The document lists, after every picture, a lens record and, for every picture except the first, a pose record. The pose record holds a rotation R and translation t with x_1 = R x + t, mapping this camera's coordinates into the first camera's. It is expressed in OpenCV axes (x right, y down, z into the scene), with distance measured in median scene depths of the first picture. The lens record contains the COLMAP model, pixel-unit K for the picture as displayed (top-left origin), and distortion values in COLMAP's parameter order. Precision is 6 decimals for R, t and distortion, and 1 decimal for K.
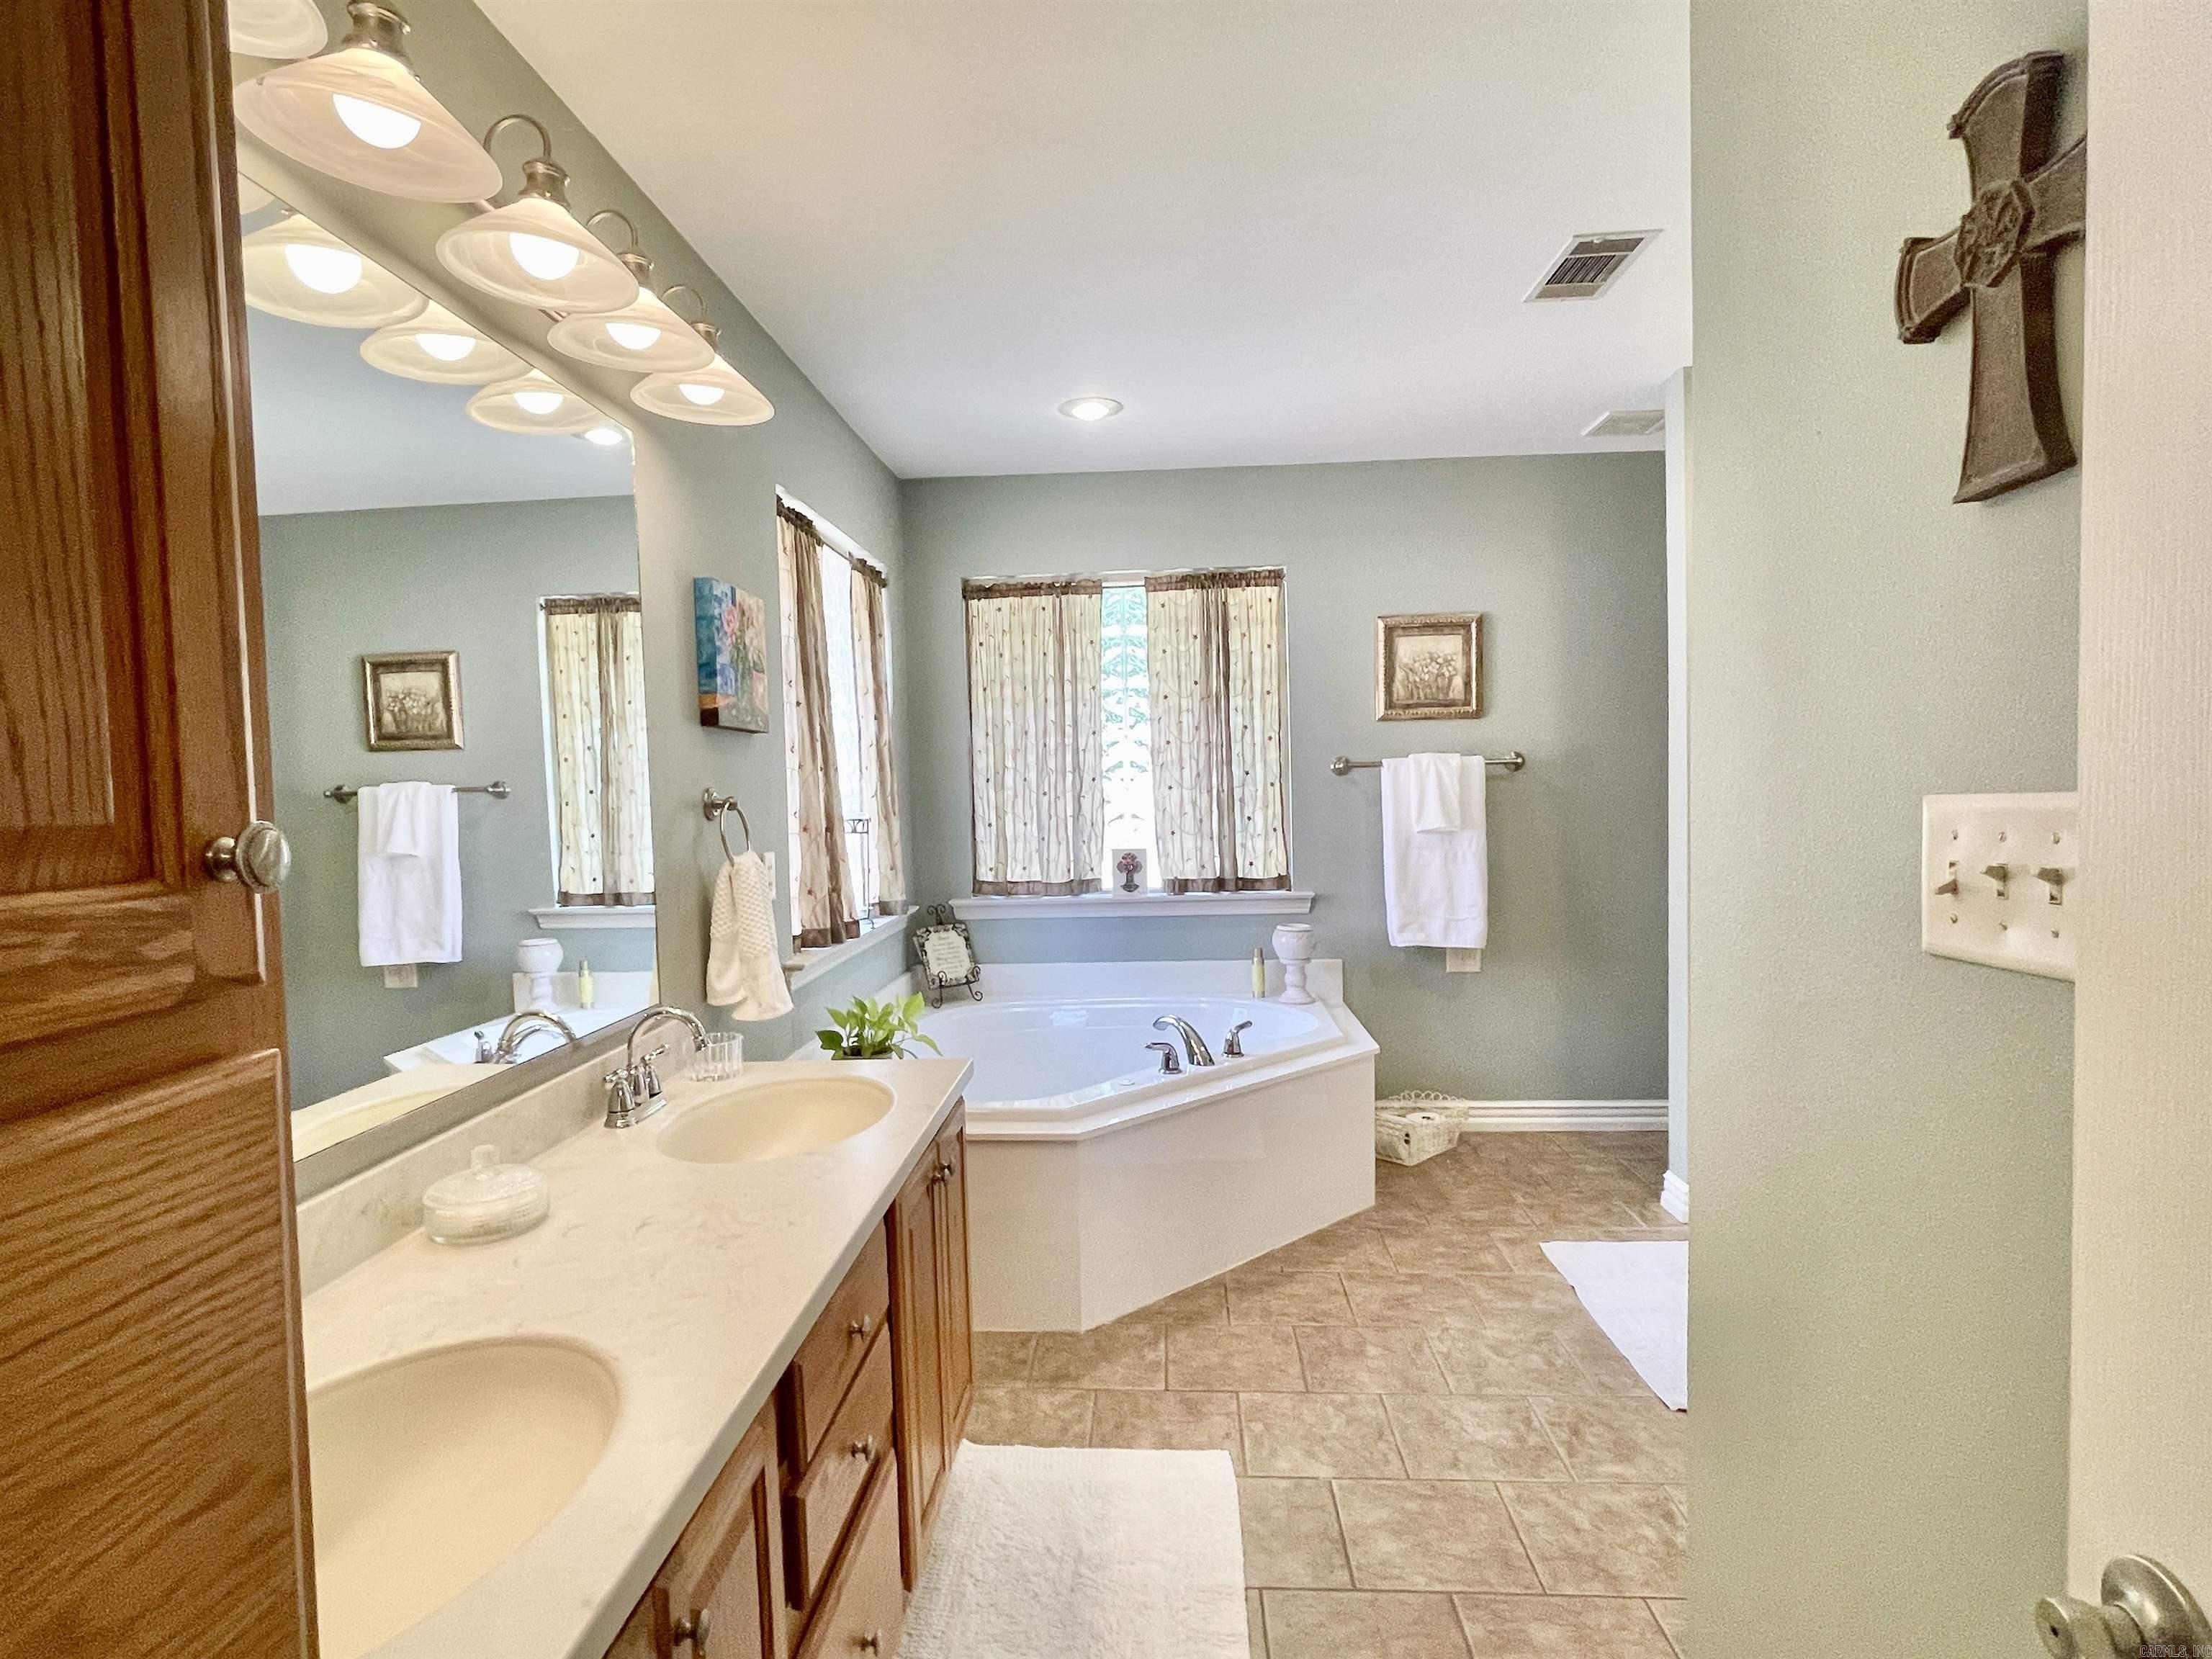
lens RADIAL K [[1155.2, 0, 1118.3], [0, 1155.2, 831.8], [0, 0, 1]] dist [-0.043549, -0.000309]
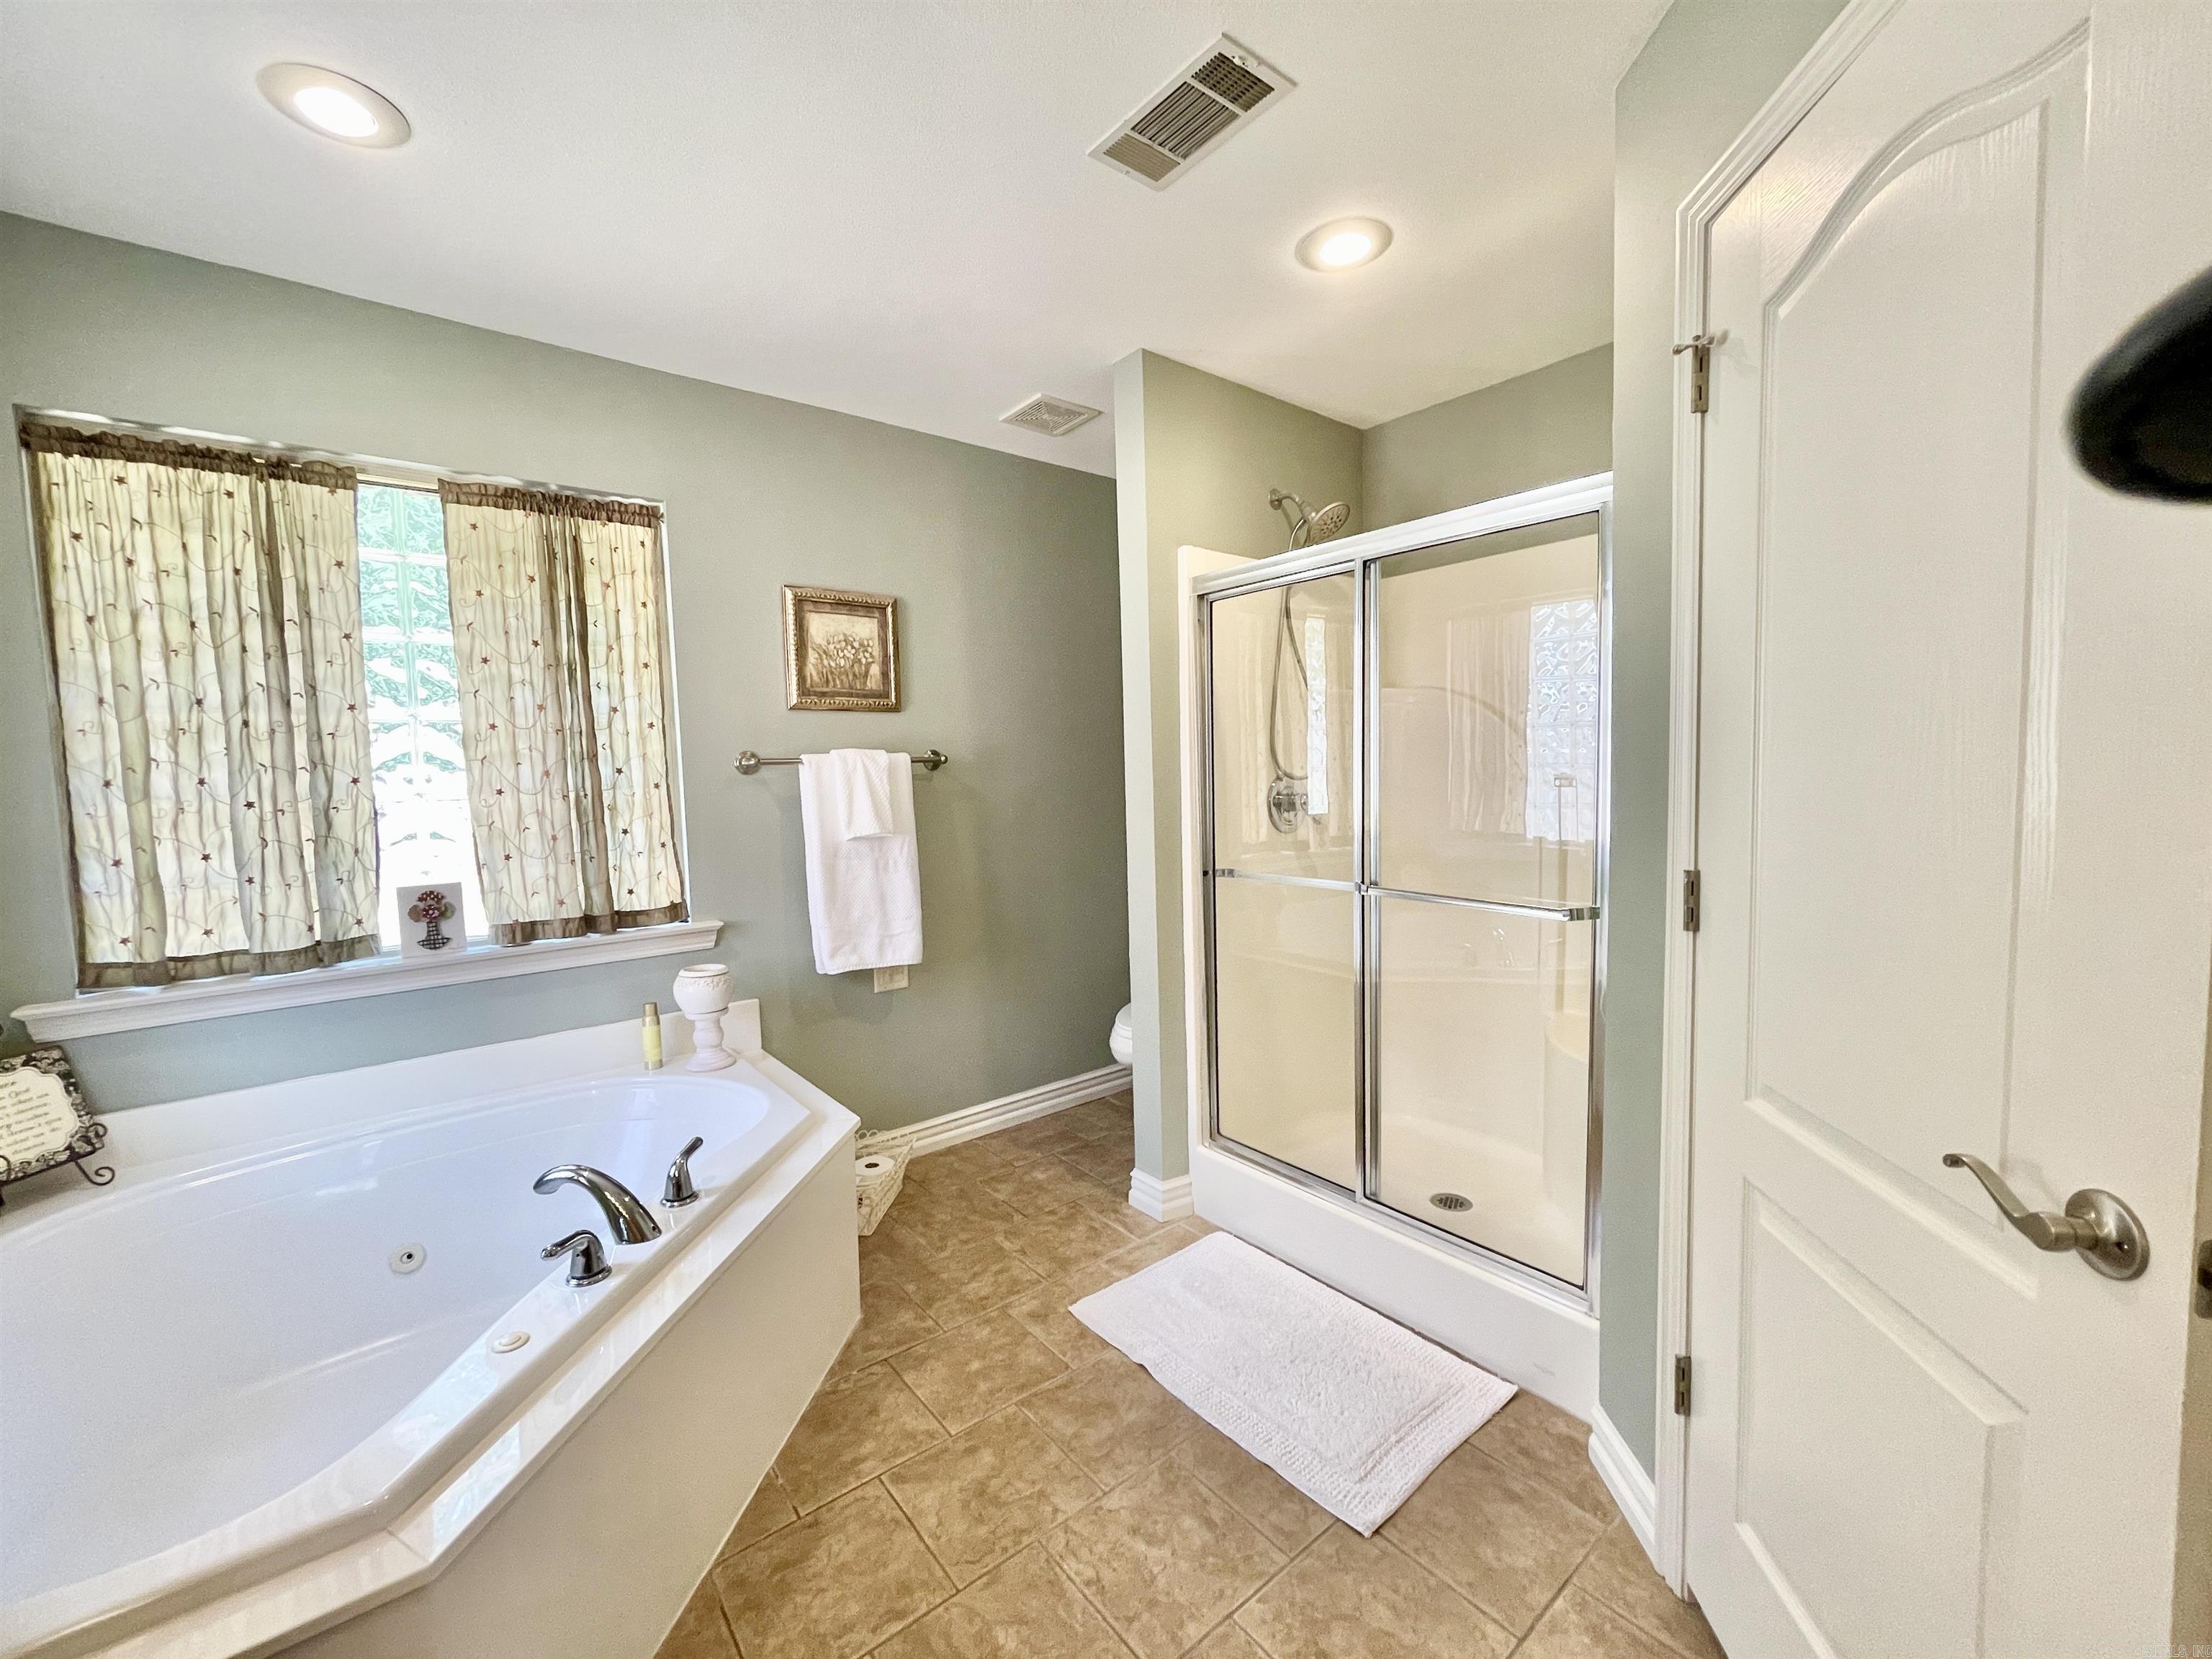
lens RADIAL K [[884.0, 0, 1094.7], [0, 884.0, 827.3], [0, 0, 1]] dist [-0.003013, -0.000053]
pose [[0.751359, -0.038617, 0.658763, -0.035957], [0.036026, 0.999198, 0.017484, -0.013625], [-0.658910, 0.010596, 0.752148, 0.367422]]
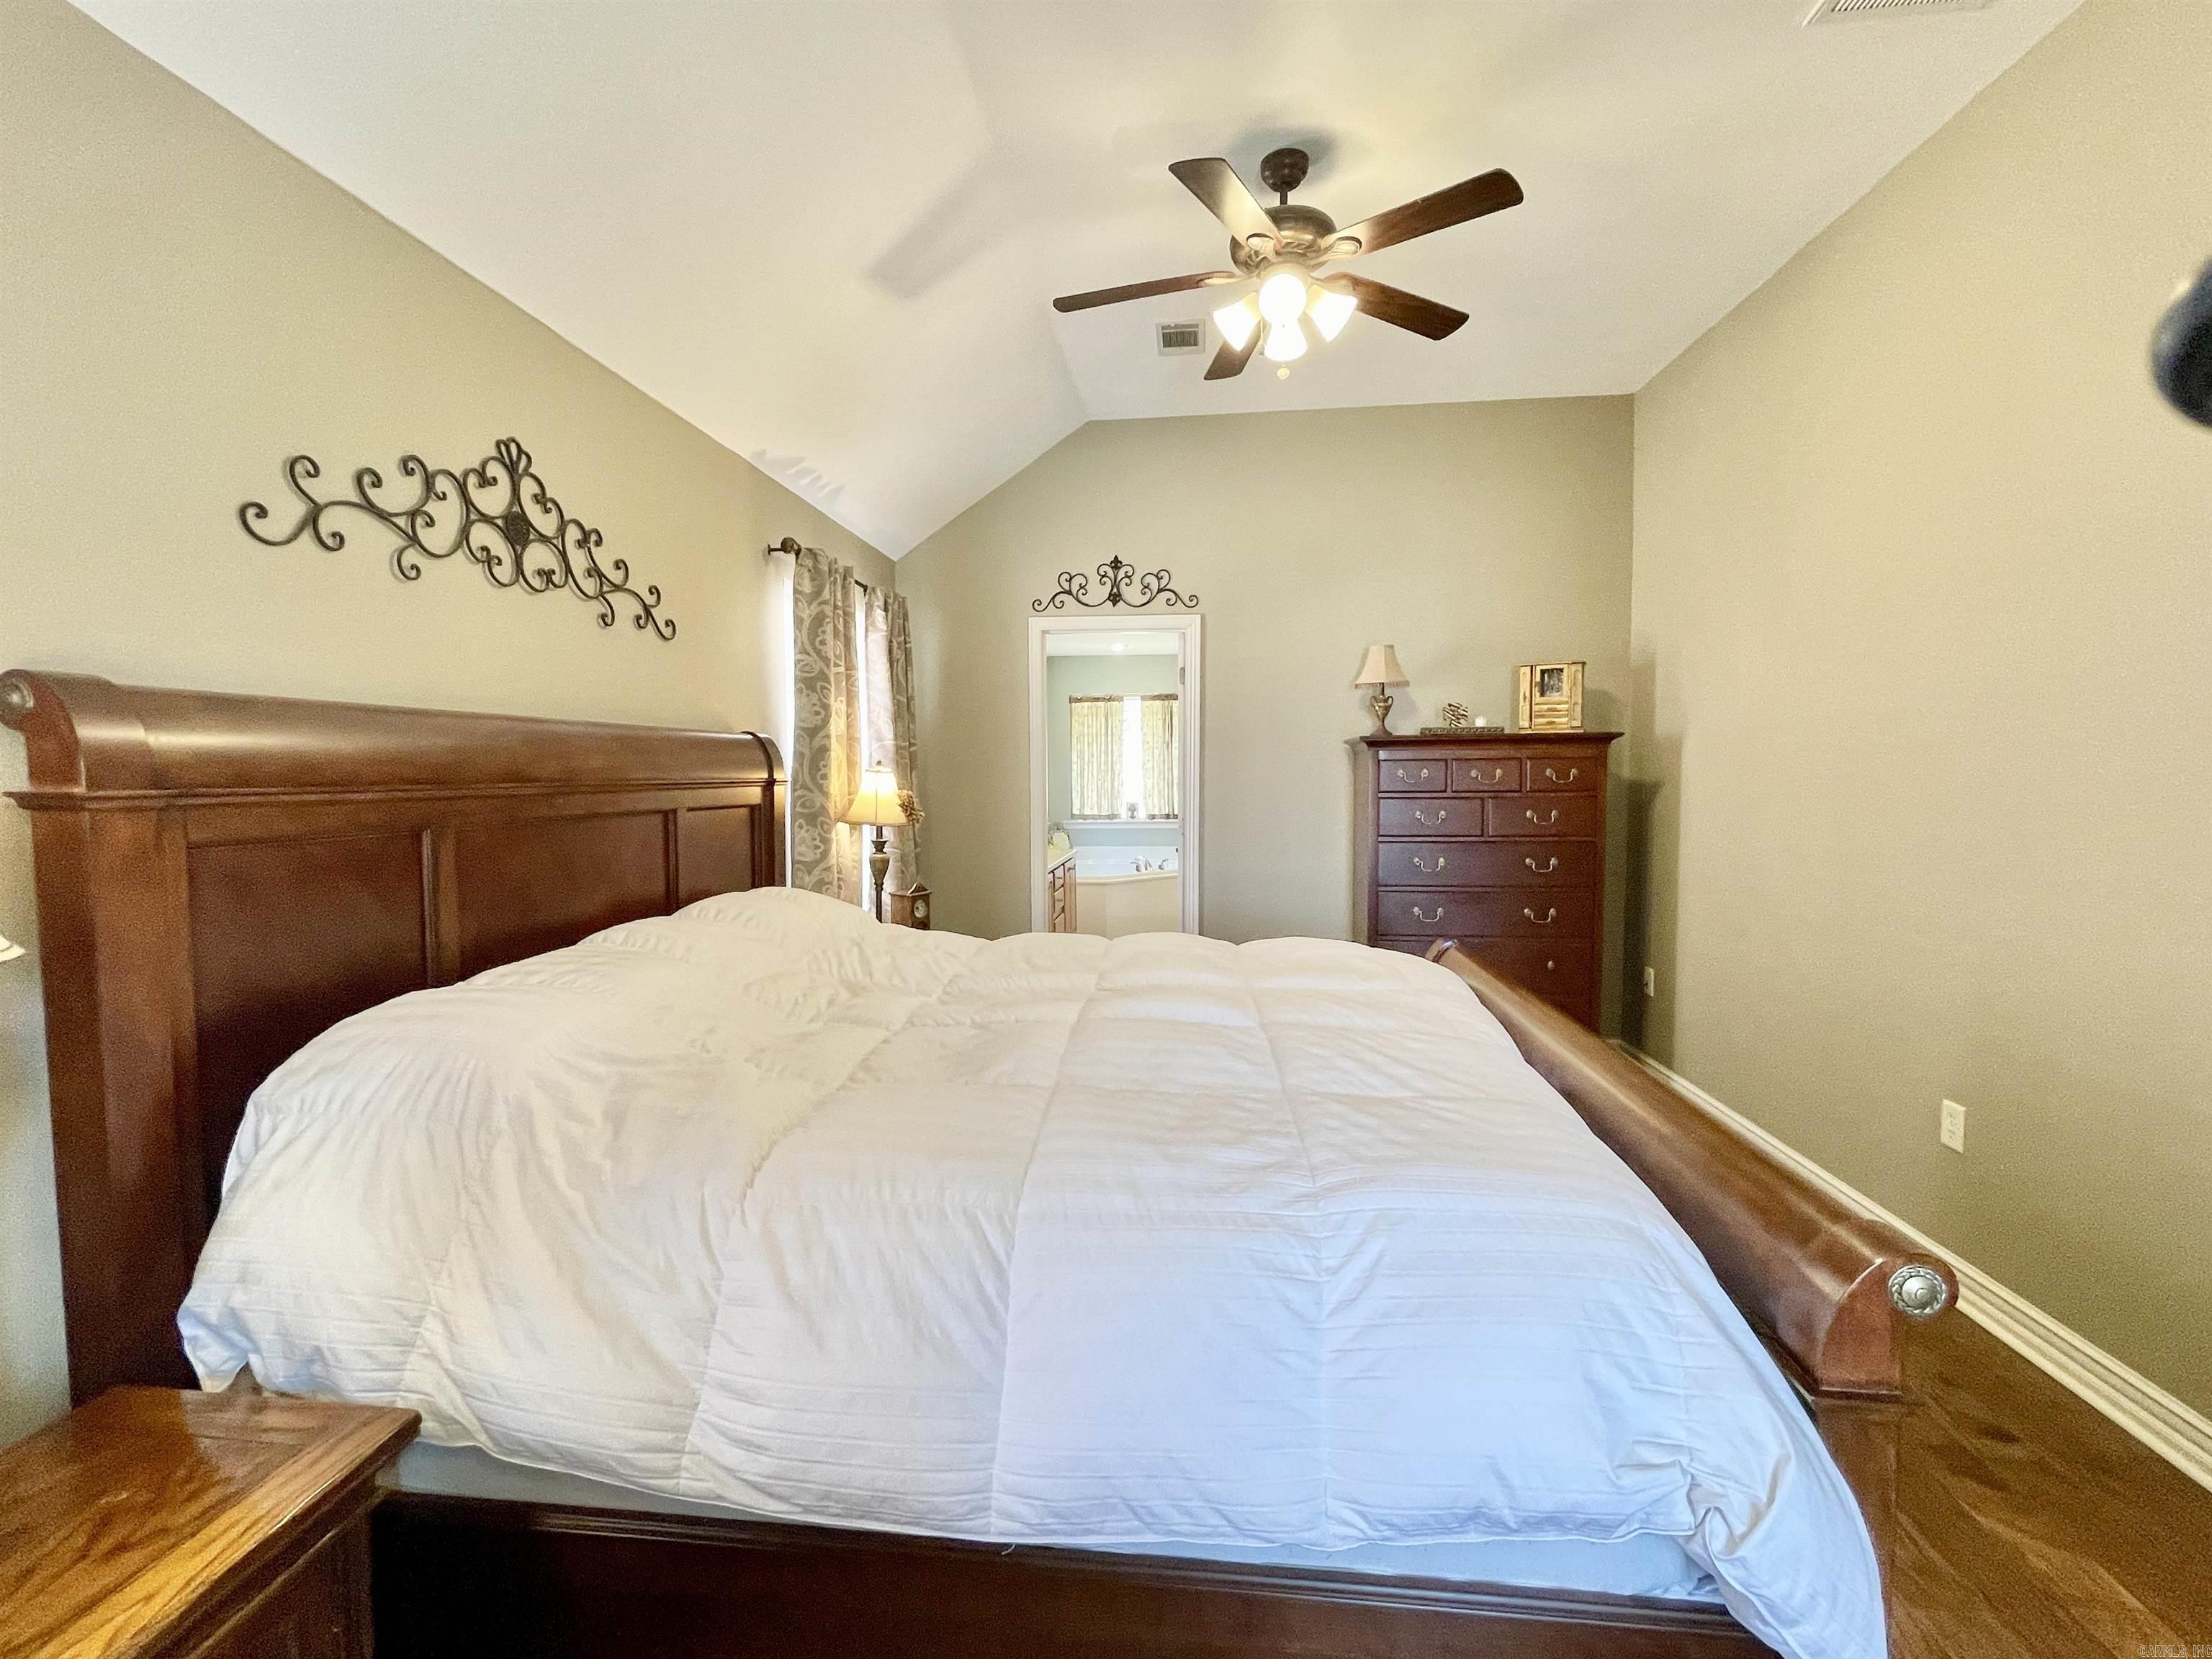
lens RADIAL K [[965.6, 0, 1106.4], [0, 965.6, 826.1], [0, 0, 1]] dist [-0.000121, 0.000000]
pose [[0.997402, 0.019867, -0.069249, 0.100970], [-0.019882, 0.999802, 0.000462, 0.067709], [0.069245, 0.000916, 0.997599, -1.128382]]
